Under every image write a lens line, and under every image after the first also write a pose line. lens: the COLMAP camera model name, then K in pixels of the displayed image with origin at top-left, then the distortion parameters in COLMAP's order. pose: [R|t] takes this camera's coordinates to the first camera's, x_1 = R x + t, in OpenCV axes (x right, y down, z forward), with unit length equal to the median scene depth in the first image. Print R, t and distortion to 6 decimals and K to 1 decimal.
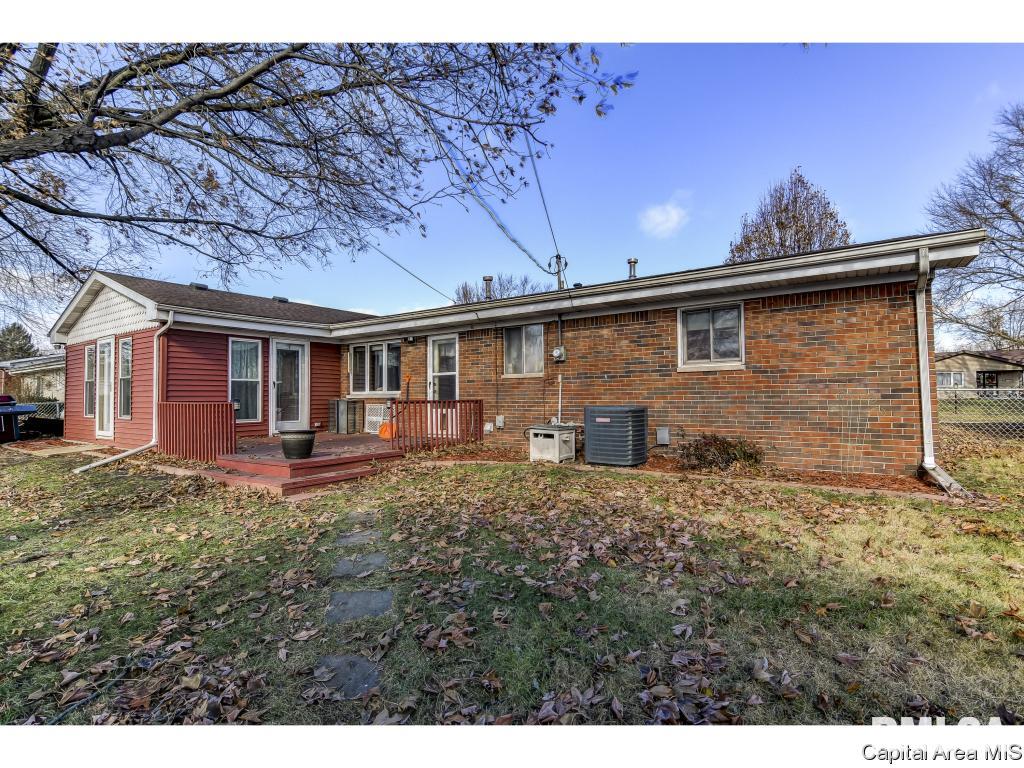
lens RADIAL K [[496.8, 0, 513.4], [0, 496.8, 386.7], [0, 0, 1]] dist [0.001374, -0.001045]
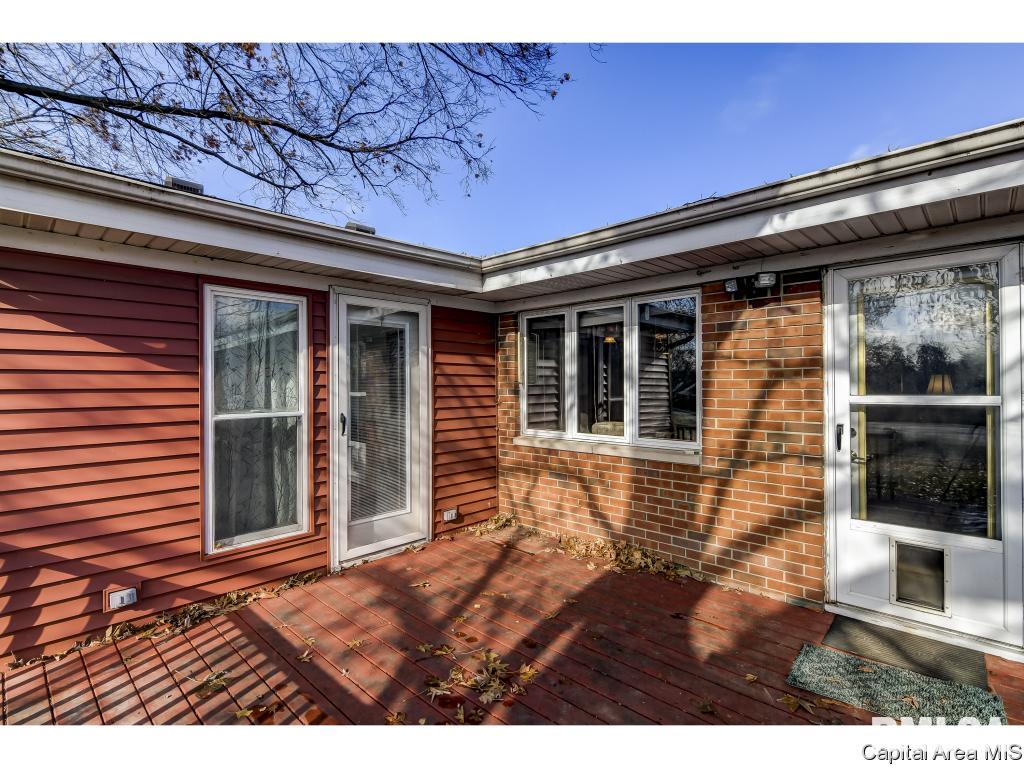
lens RADIAL K [[496.8, 0, 510.9], [0, 496.8, 384.1], [0, 0, 1]] dist [0.001374, -0.001045]
pose [[0.988091, -0.000957, -0.153865, -0.307032], [0.004875, 0.999673, 0.025087, -0.040641], [0.153790, -0.025538, 0.987773, 0.665926]]
